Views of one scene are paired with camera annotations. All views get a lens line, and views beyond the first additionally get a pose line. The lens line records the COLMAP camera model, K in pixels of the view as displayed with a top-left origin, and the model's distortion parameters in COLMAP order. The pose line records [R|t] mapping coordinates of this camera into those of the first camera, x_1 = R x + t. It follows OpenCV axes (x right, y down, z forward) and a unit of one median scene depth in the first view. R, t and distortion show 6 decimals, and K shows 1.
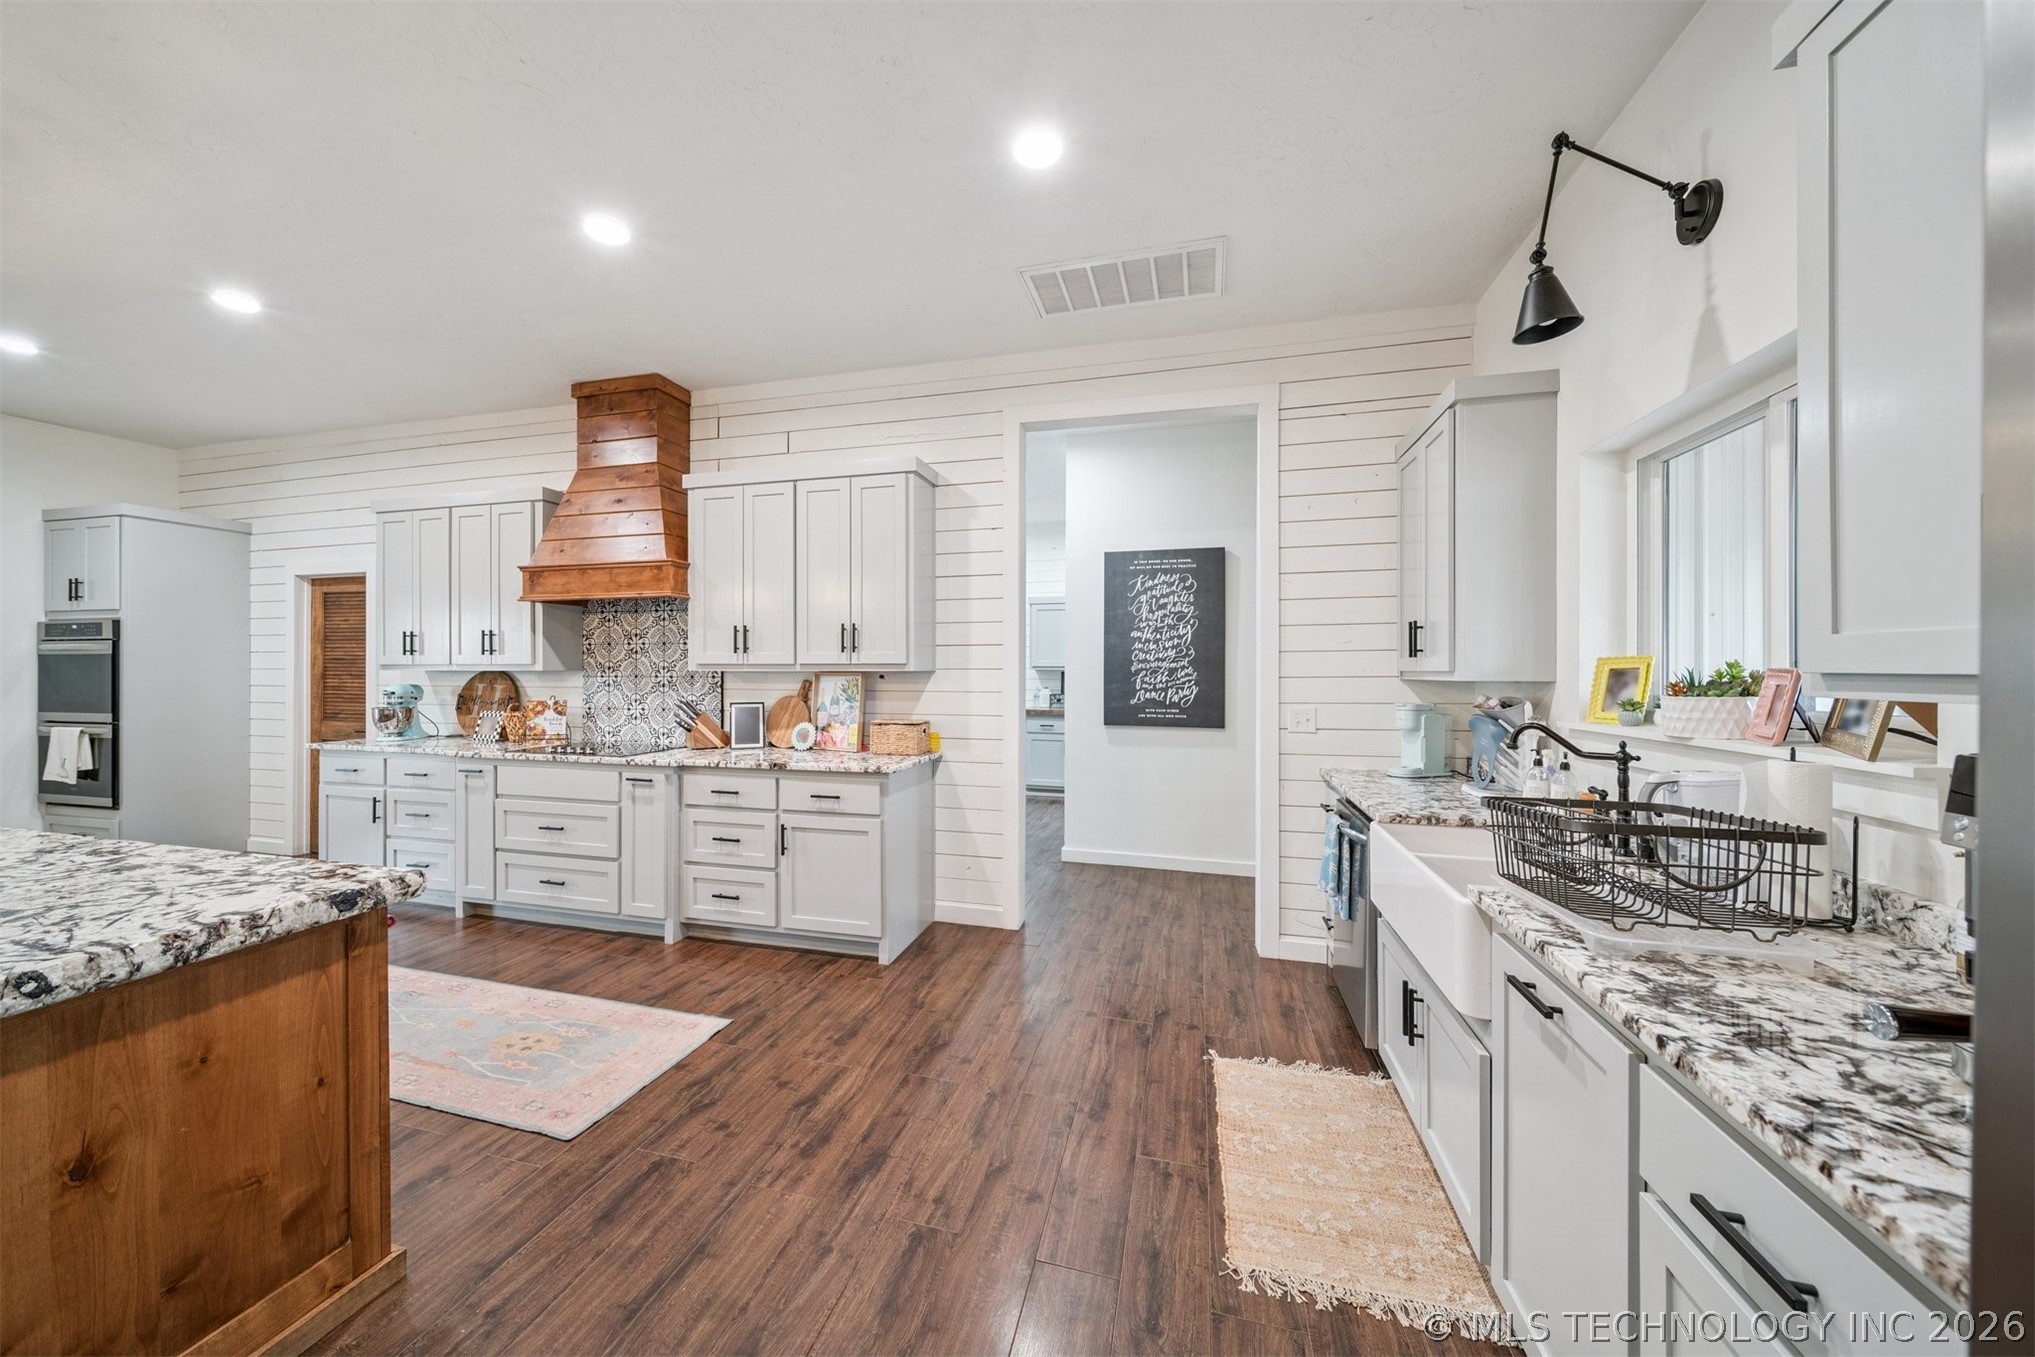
lens RADIAL K [[717.5, 0, 1001.8], [0, 717.5, 663.2], [0, 0, 1]] dist [-0.000762, -0.000523]
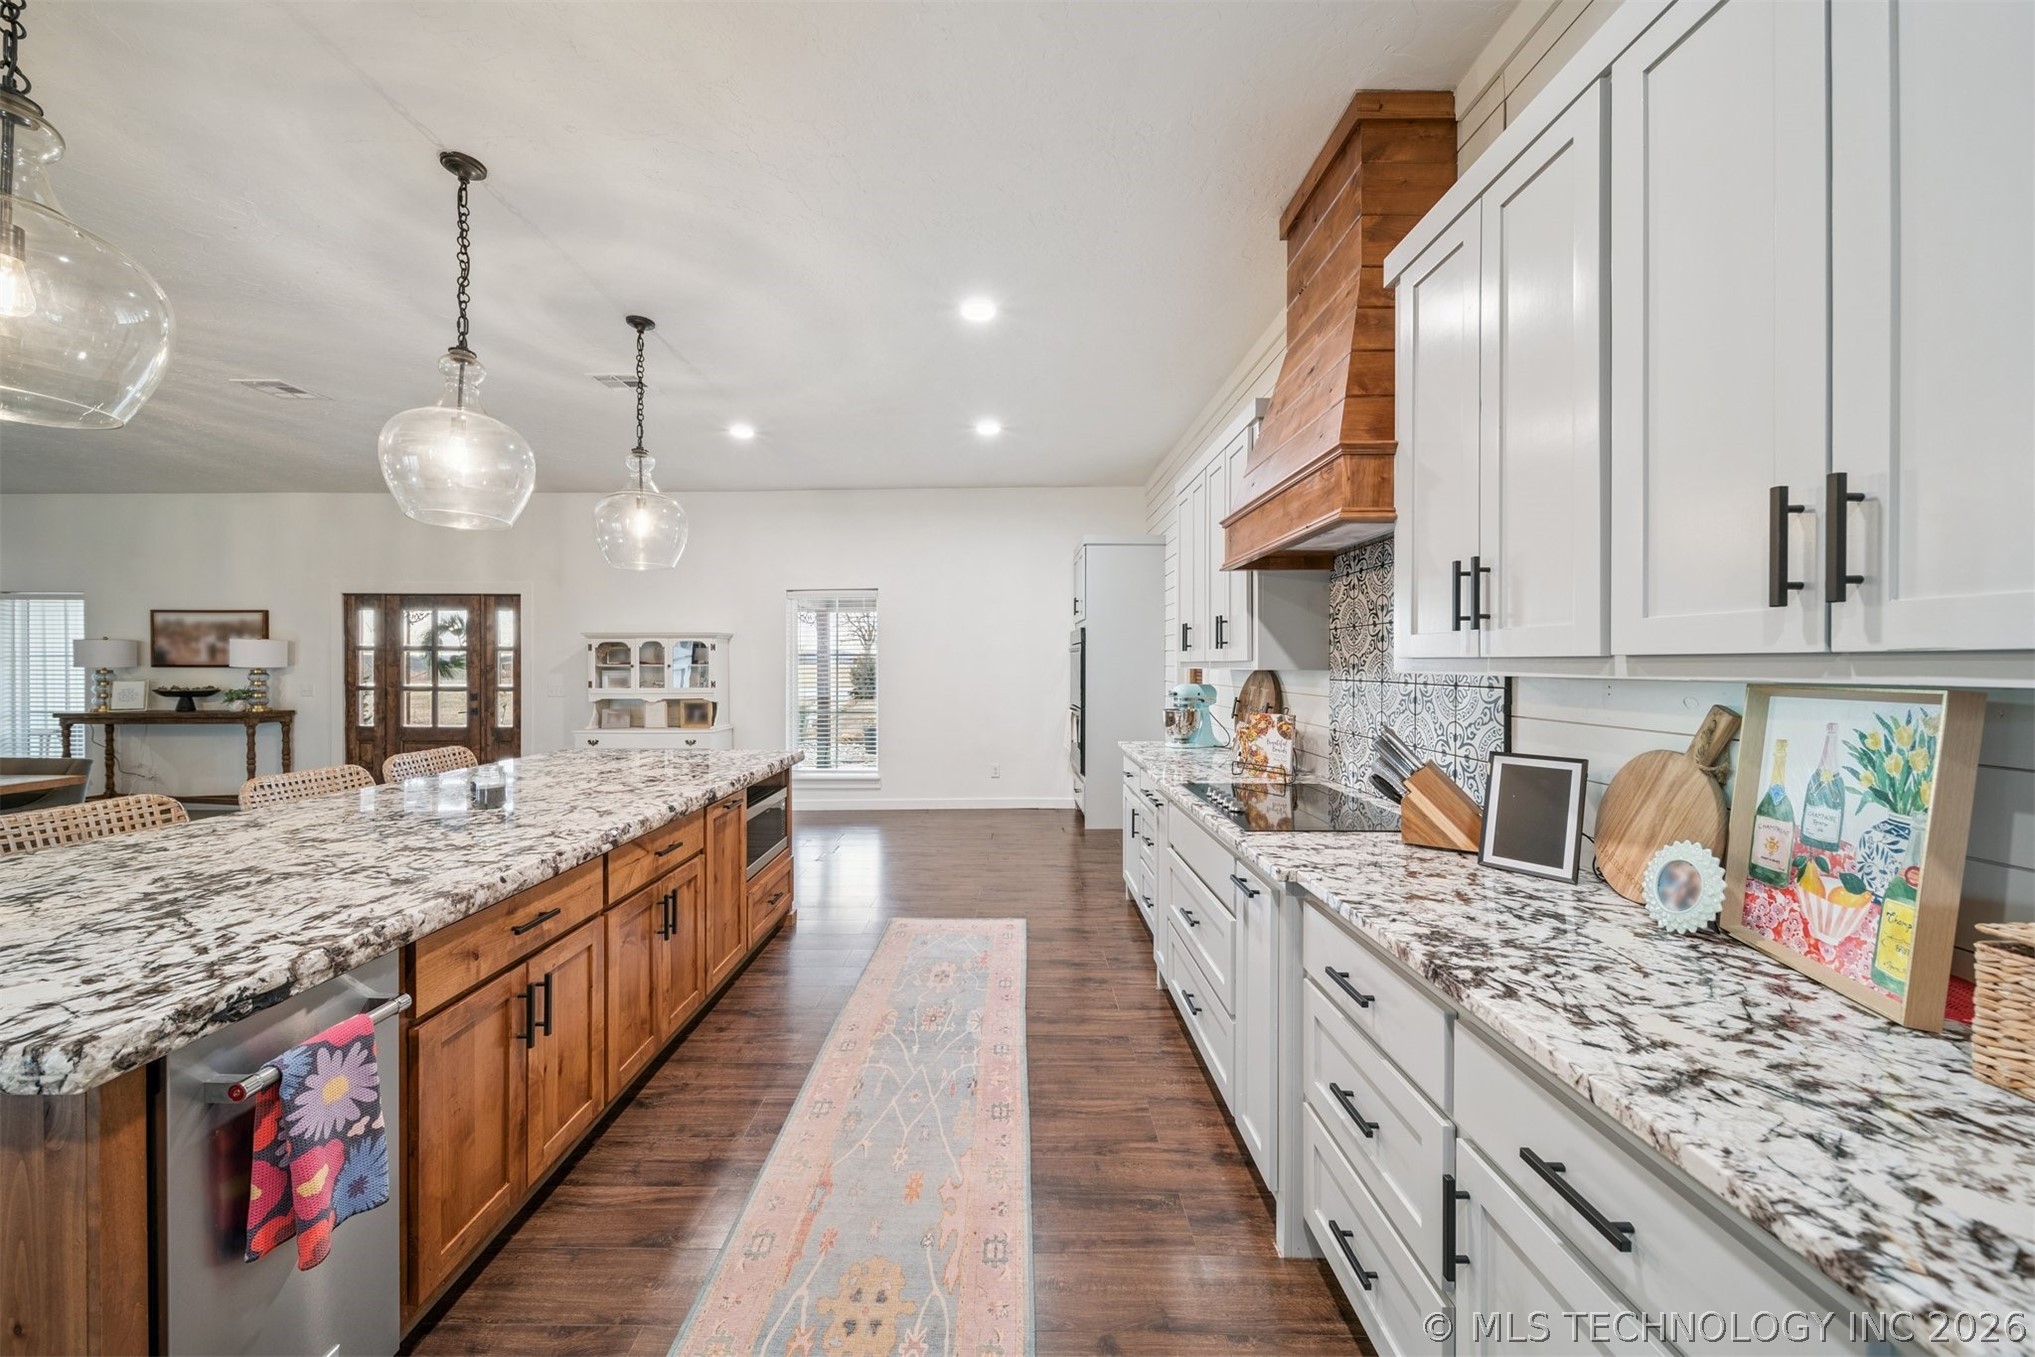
lens RADIAL K [[714.1, 0, 1001.7], [0, 714.1, 667.0], [0, 0, 1]] dist [-0.000180, -0.000362]
pose [[0.249780, 0.004105, -0.968294, -0.051032], [0.005593, 0.999968, 0.005682, 0.002336], [0.968287, -0.006835, 0.249749, 0.647055]]
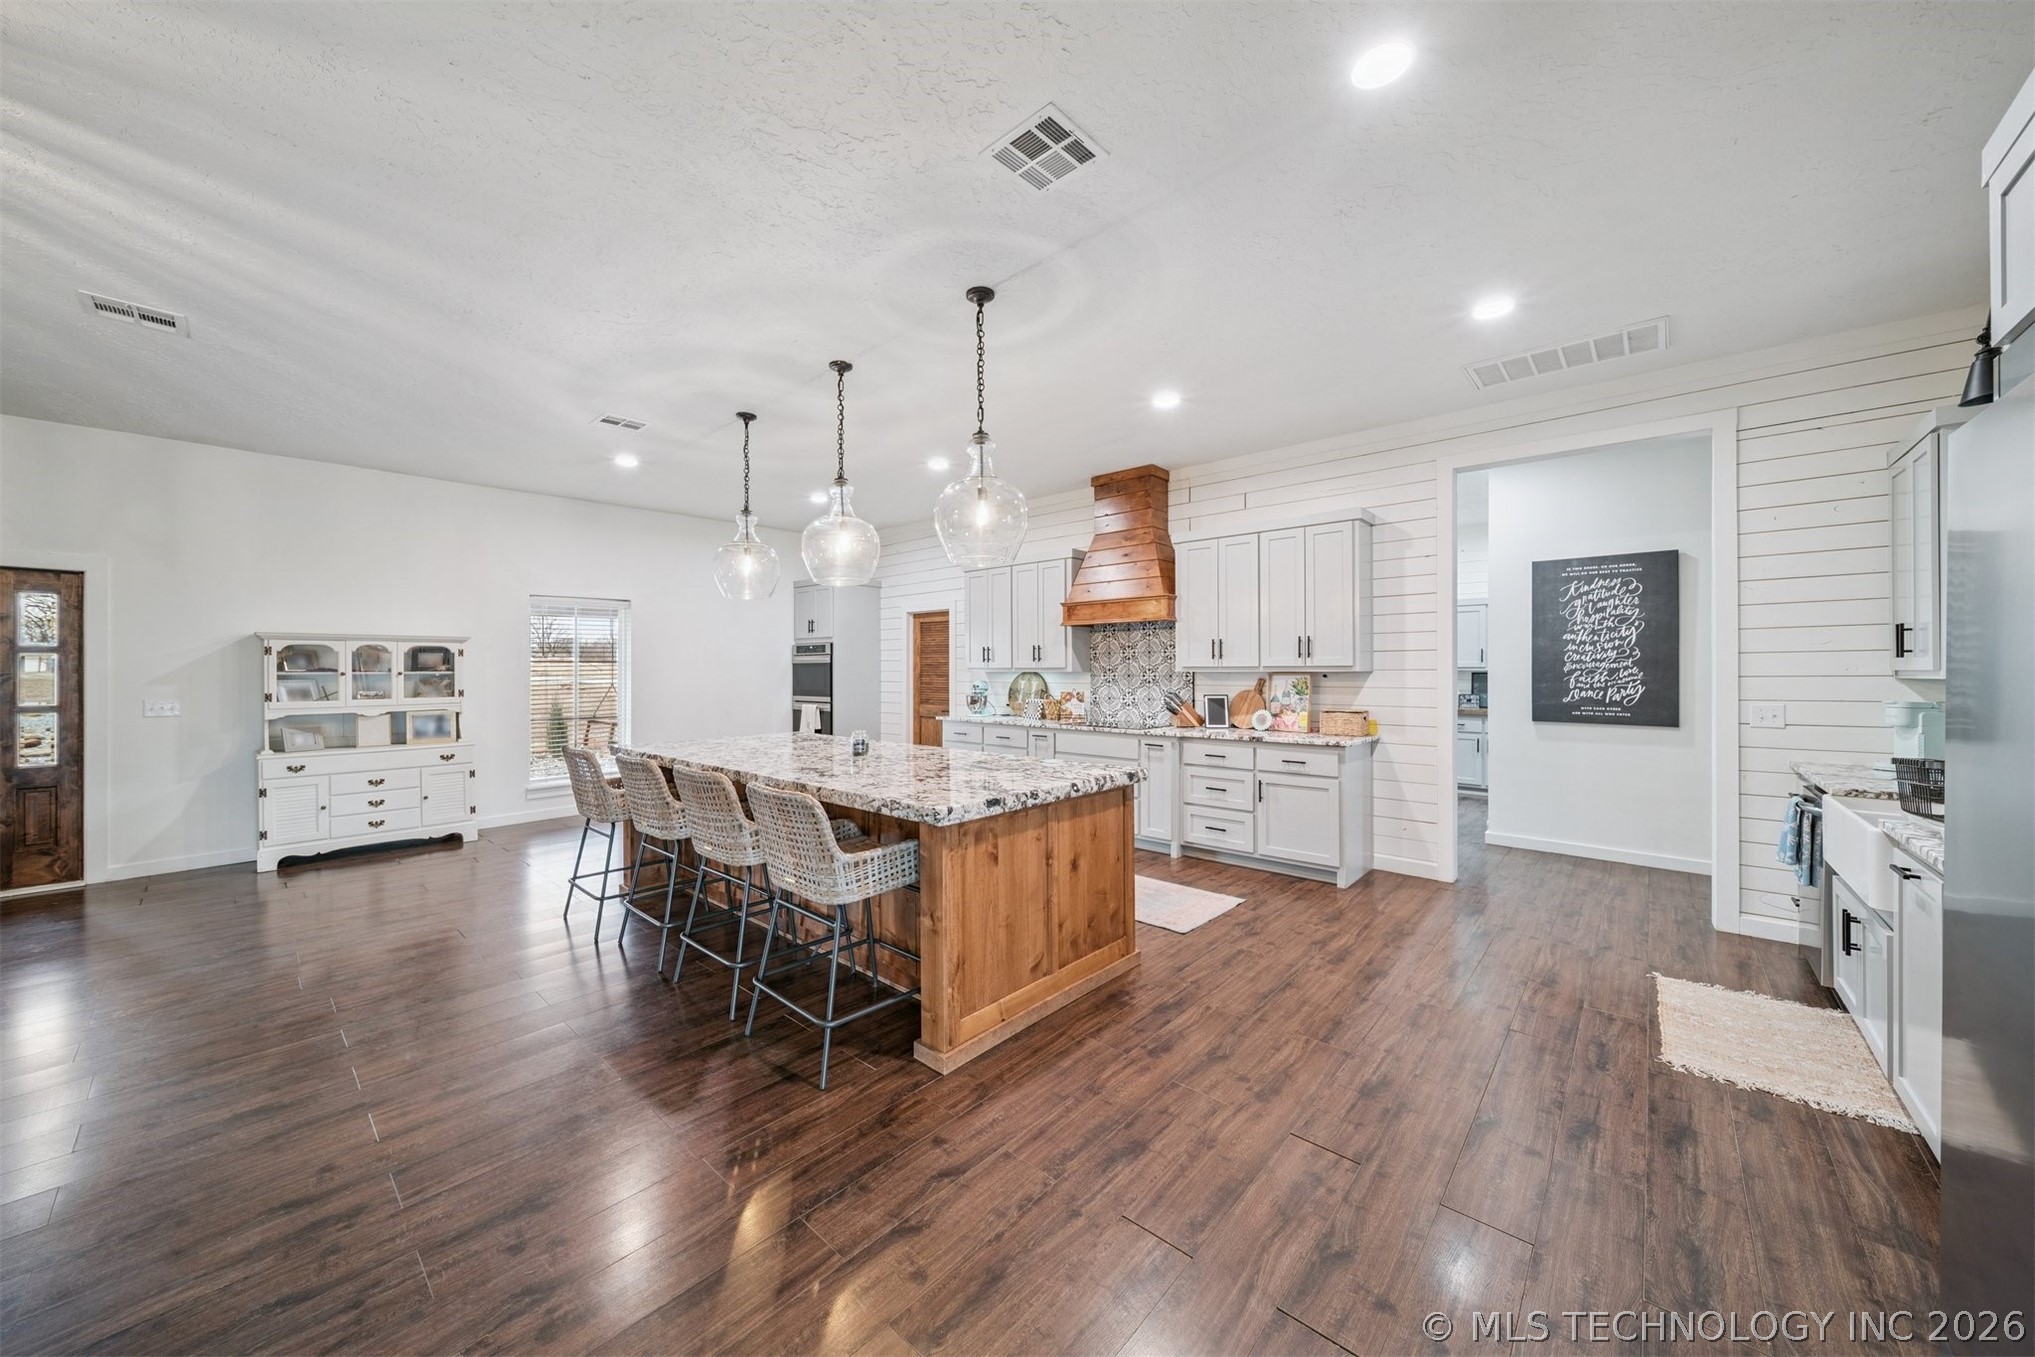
lens RADIAL K [[714.1, 0, 1001.7], [0, 714.1, 667.0], [0, 0, 1]] dist [-0.000180, -0.000362]
pose [[0.889946, -0.004873, -0.456040, -0.101677], [0.006341, 0.999978, 0.001689, -0.003214], [0.456022, -0.004395, 0.889958, -0.419089]]
